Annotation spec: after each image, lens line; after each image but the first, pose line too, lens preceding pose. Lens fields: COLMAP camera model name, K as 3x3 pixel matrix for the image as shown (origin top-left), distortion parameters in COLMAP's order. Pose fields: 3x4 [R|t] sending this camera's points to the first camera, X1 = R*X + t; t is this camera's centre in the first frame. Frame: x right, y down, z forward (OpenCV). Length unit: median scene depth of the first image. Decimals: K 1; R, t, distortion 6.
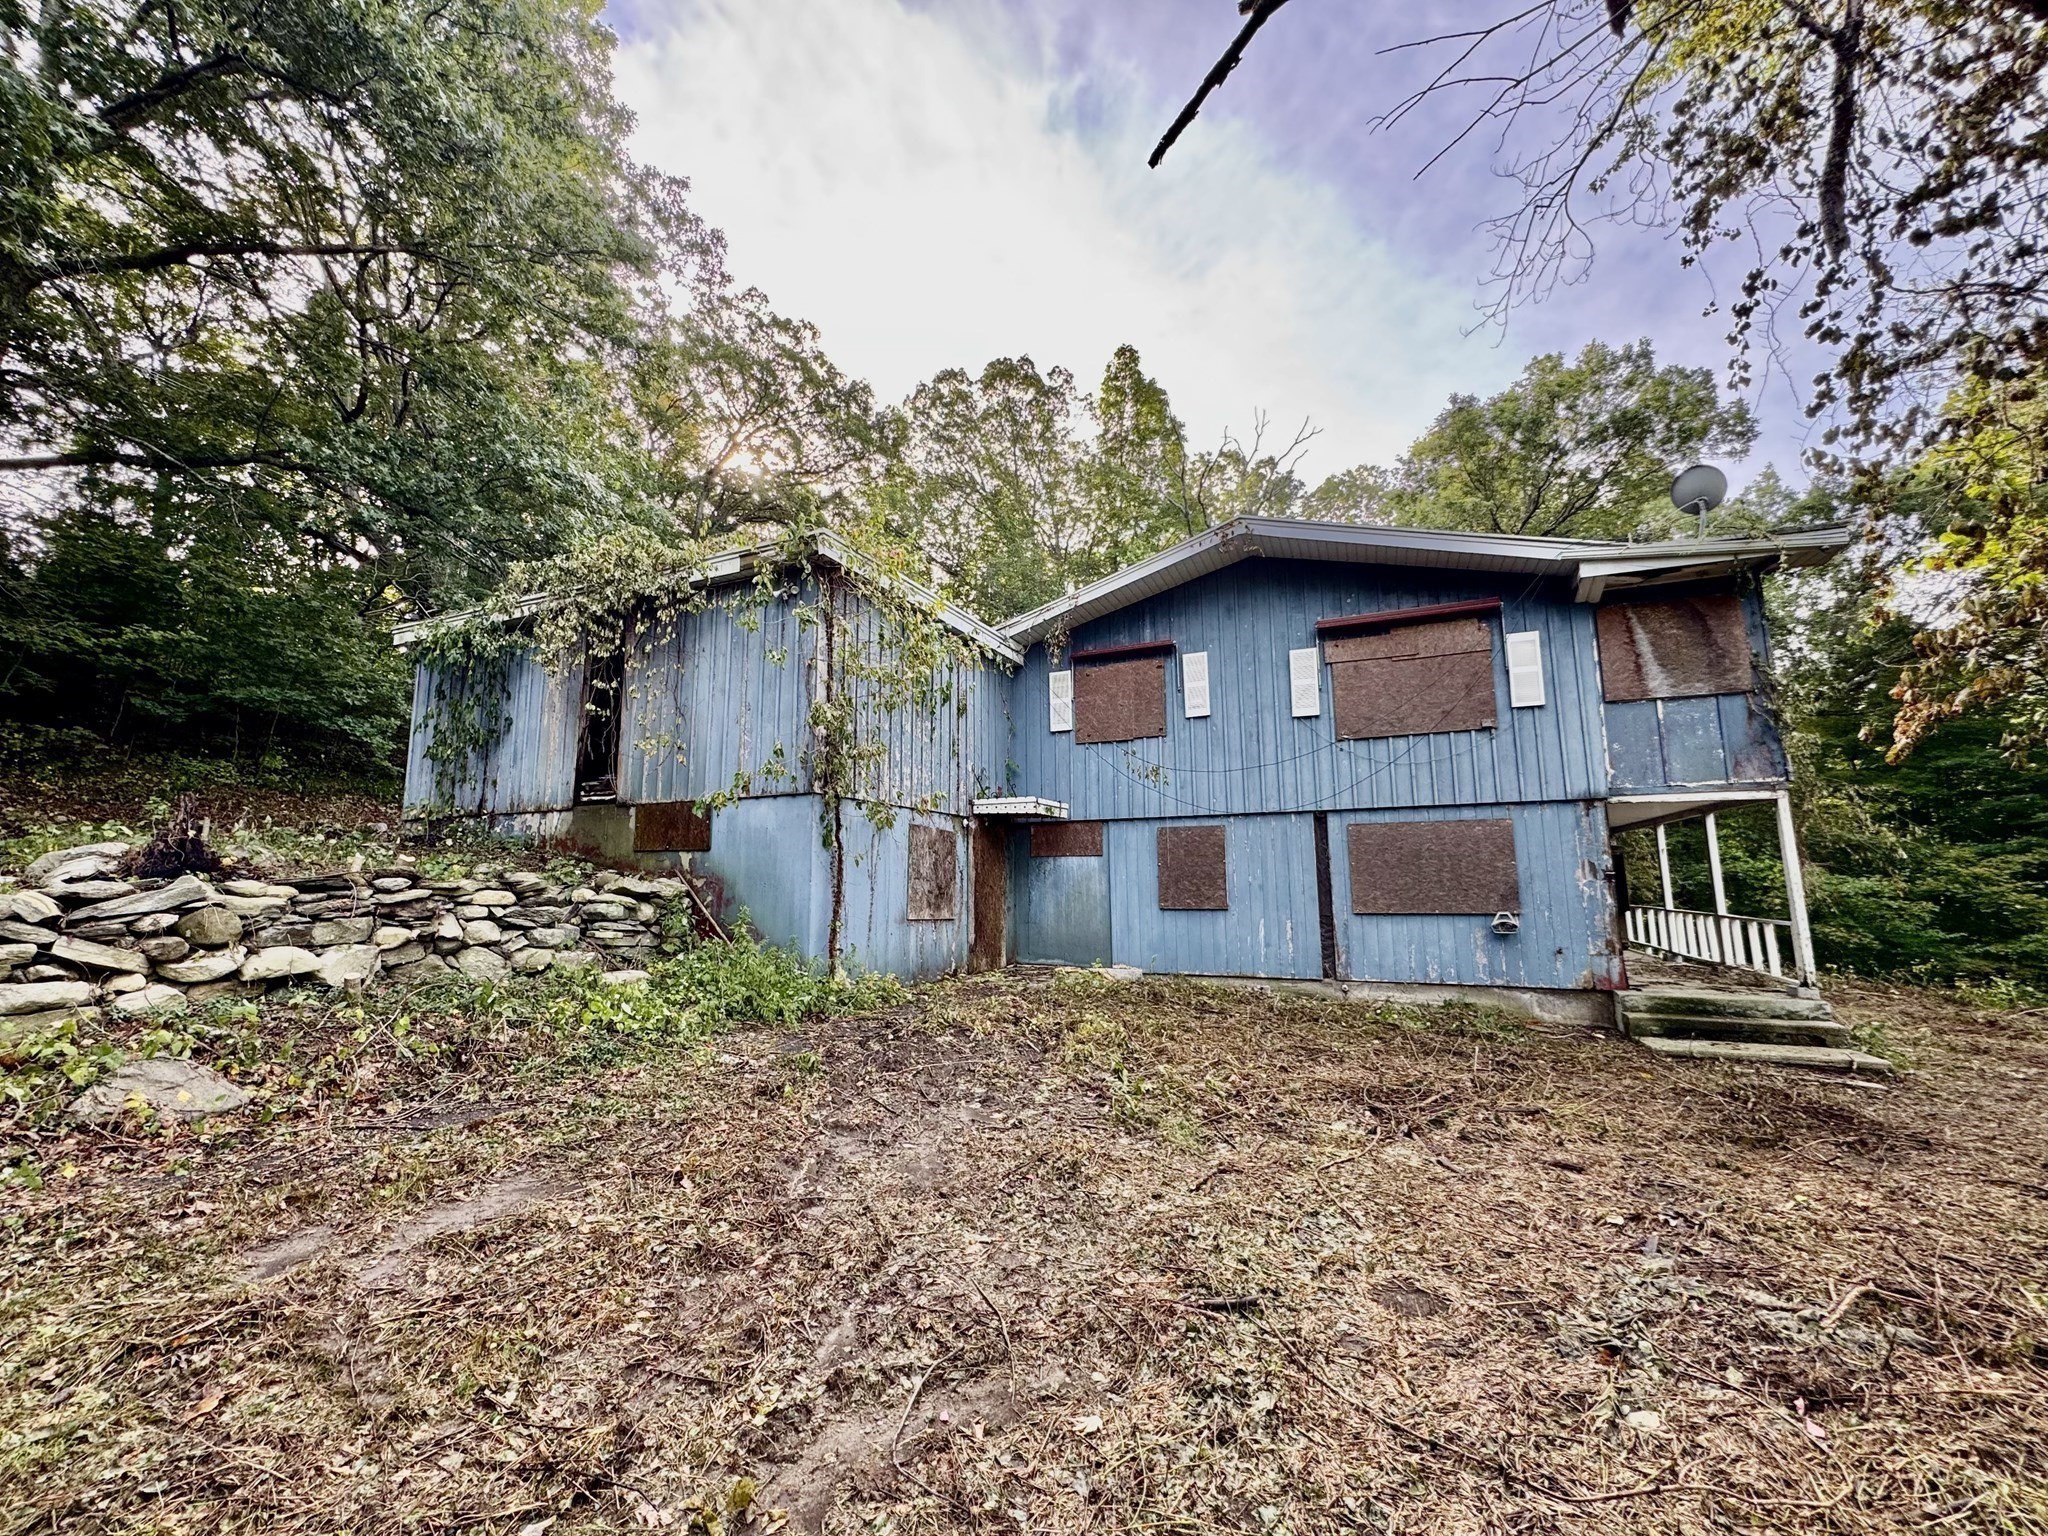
lens RADIAL K [[819.3, 0, 1026.2], [0, 819.3, 772.0], [0, 0, 1]] dist [-0.002127, -0.000126]
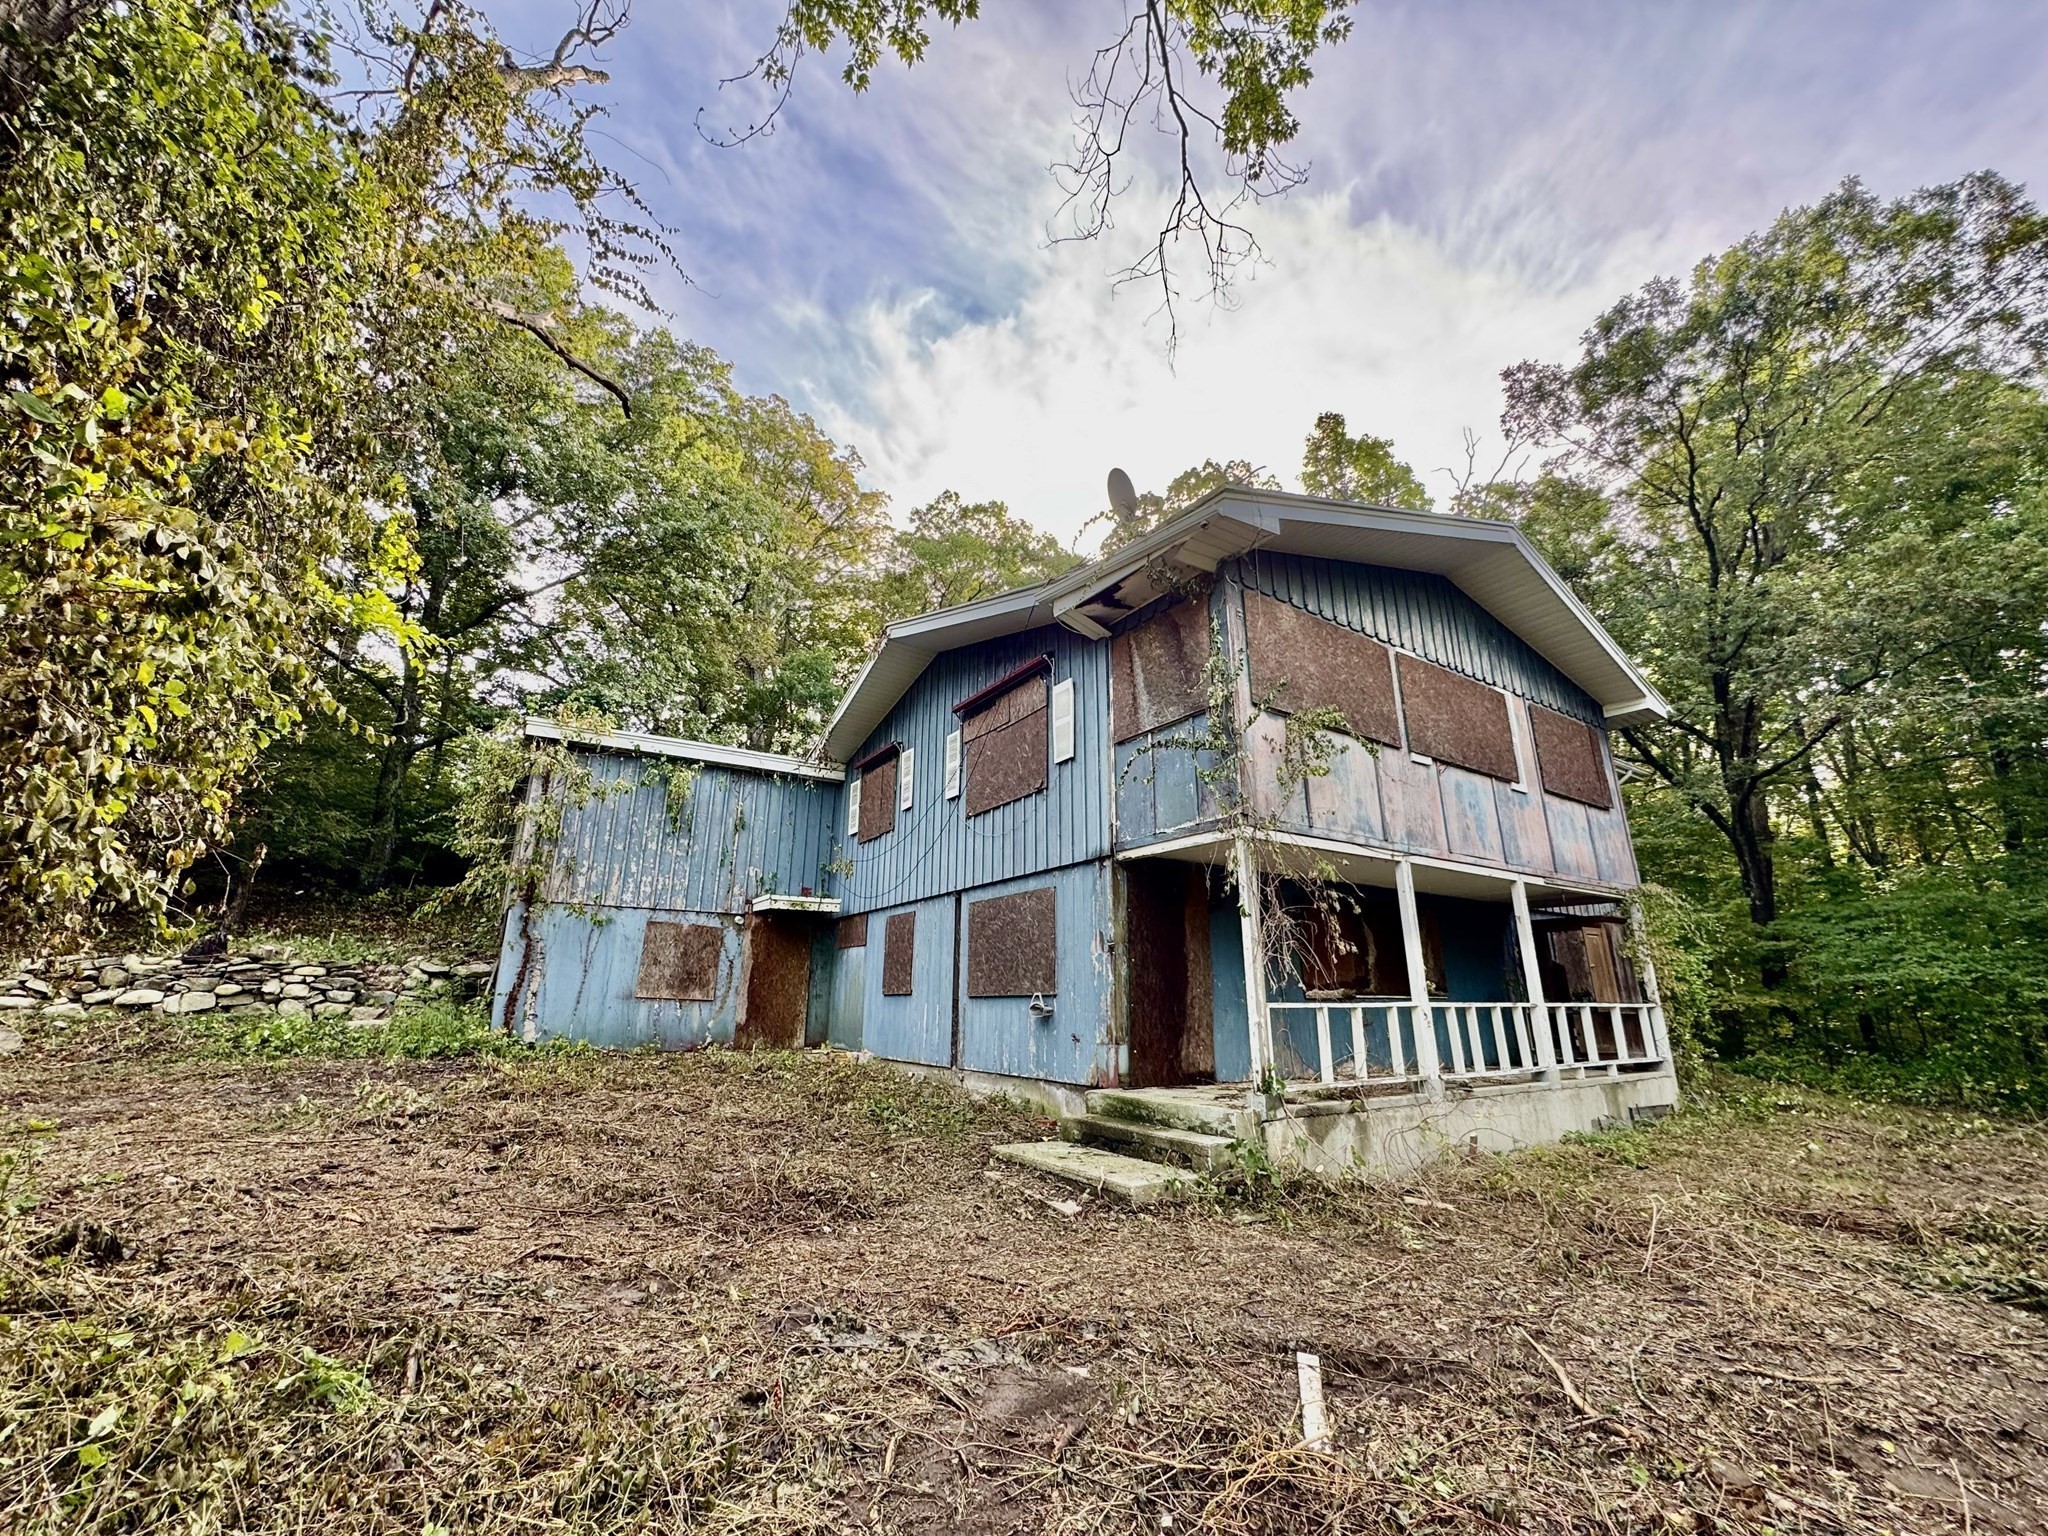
lens RADIAL K [[819.3, 0, 1034.0], [0, 819.3, 751.4], [0, 0, 1]] dist [-0.002127, -0.000126]
pose [[0.839093, -0.151881, -0.522355, 1.036586], [0.065300, 0.981412, -0.180461, 0.071032], [0.540054, 0.117314, 0.833414, 0.214858]]
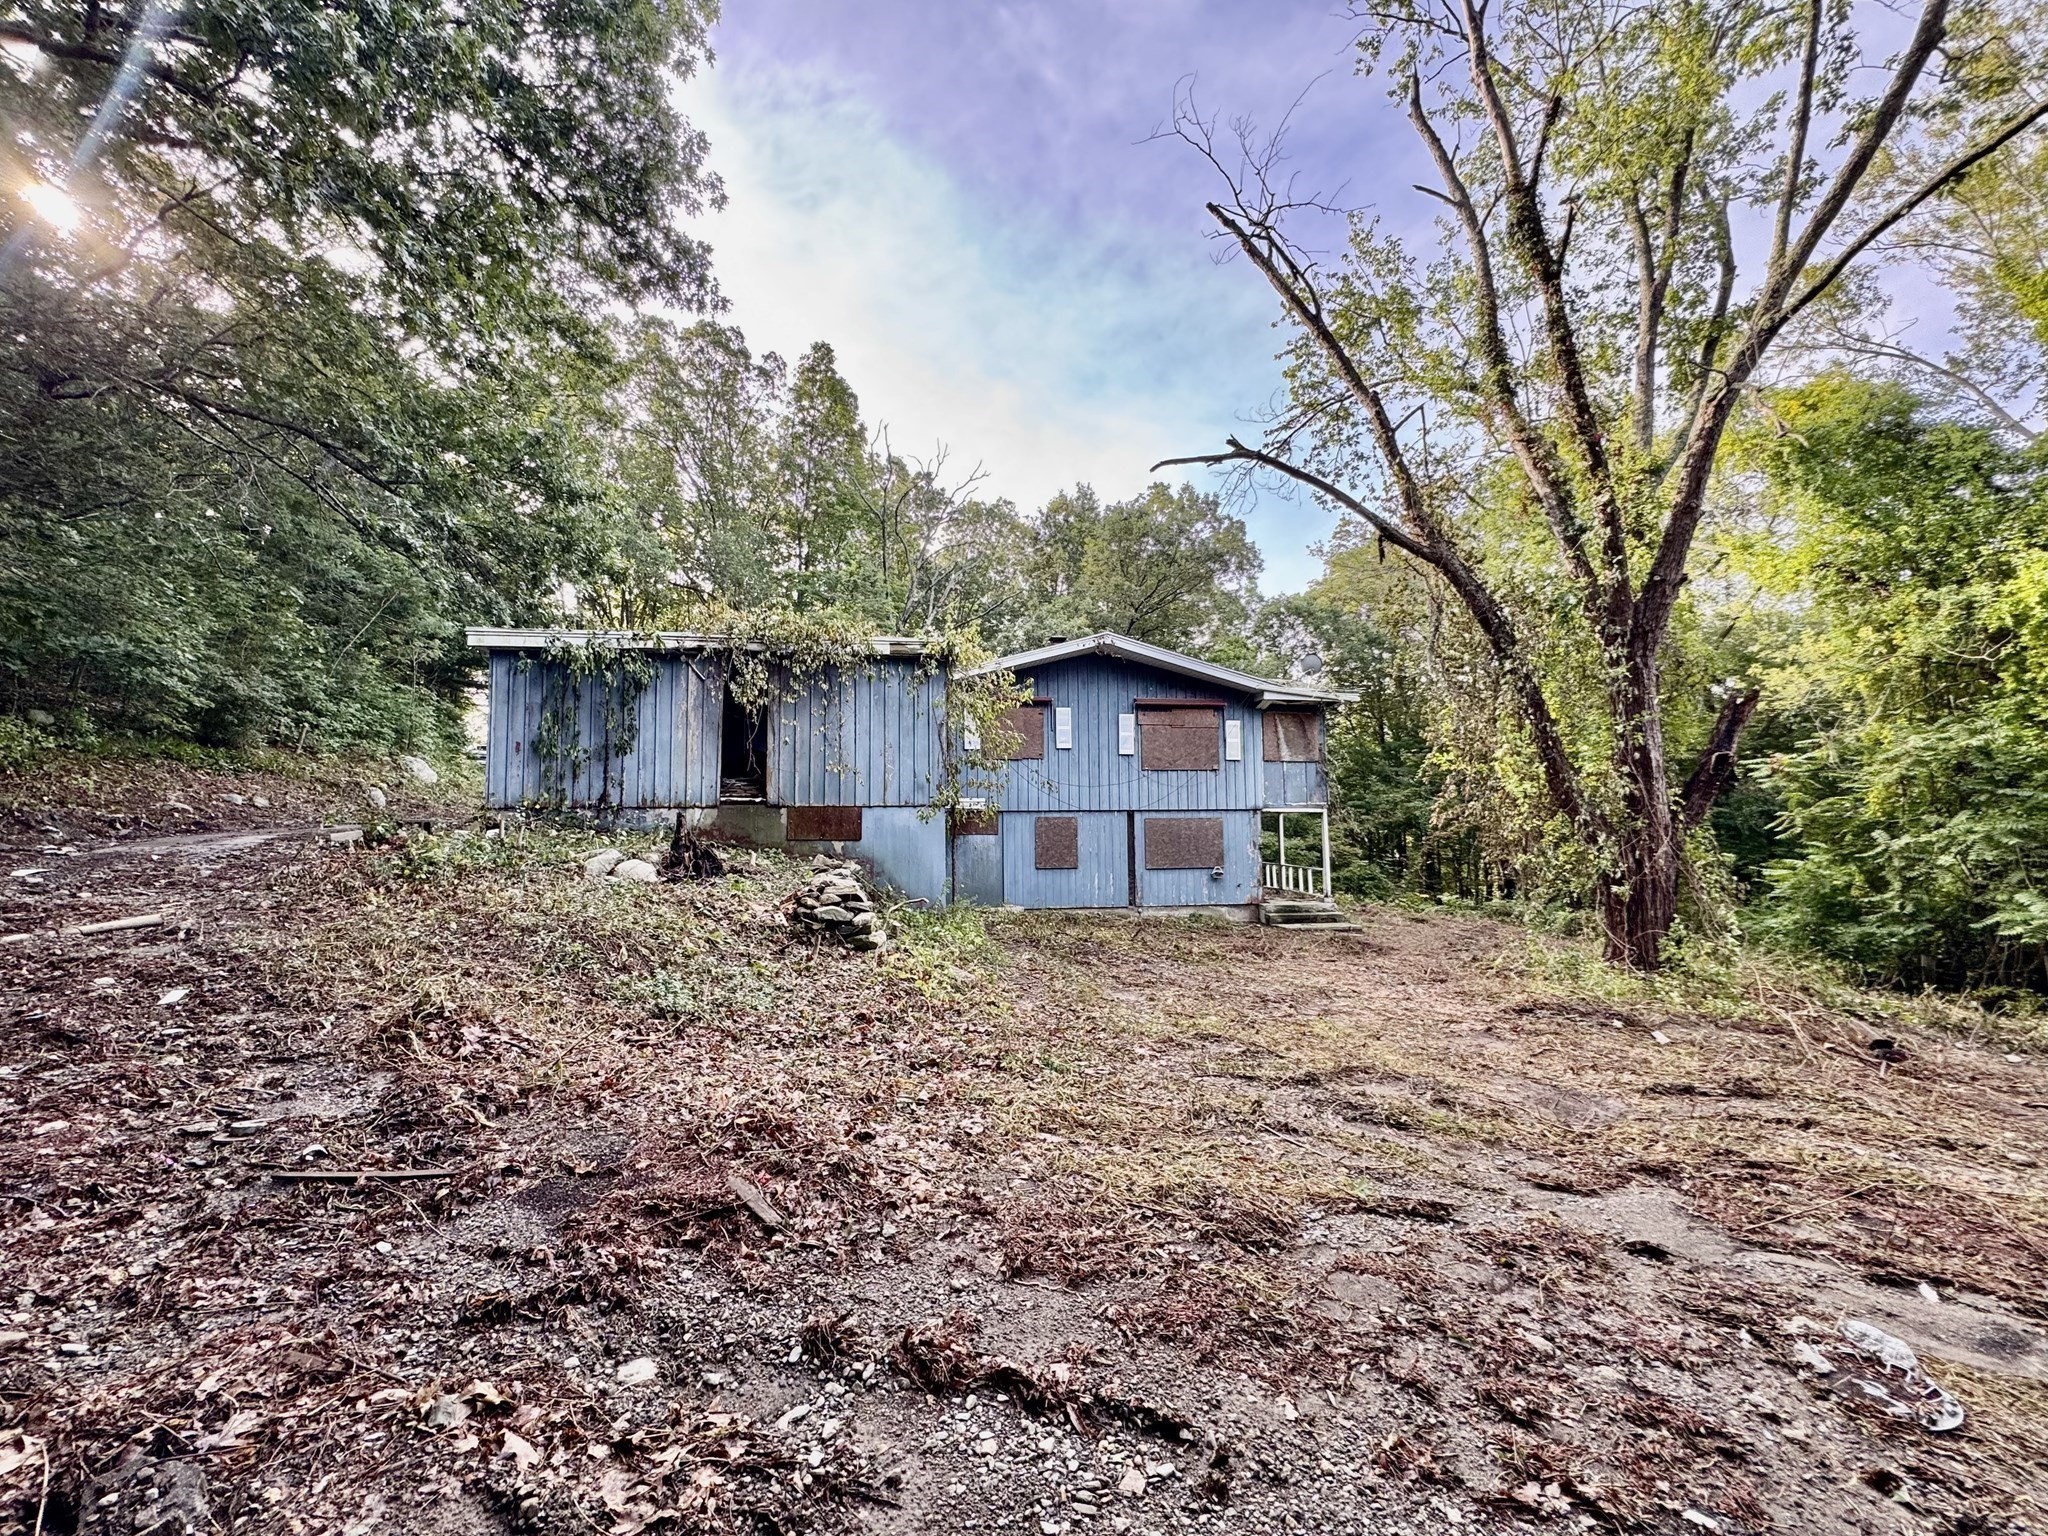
lens RADIAL K [[819.3, 0, 1021.6], [0, 819.3, 776.7], [0, 0, 1]] dist [-0.002127, -0.000126]
pose [[0.843225, 0.034264, 0.536468, -0.808772], [-0.073052, 0.996013, 0.051209, -0.100237], [-0.532574, -0.082371, 0.842366, -0.344216]]
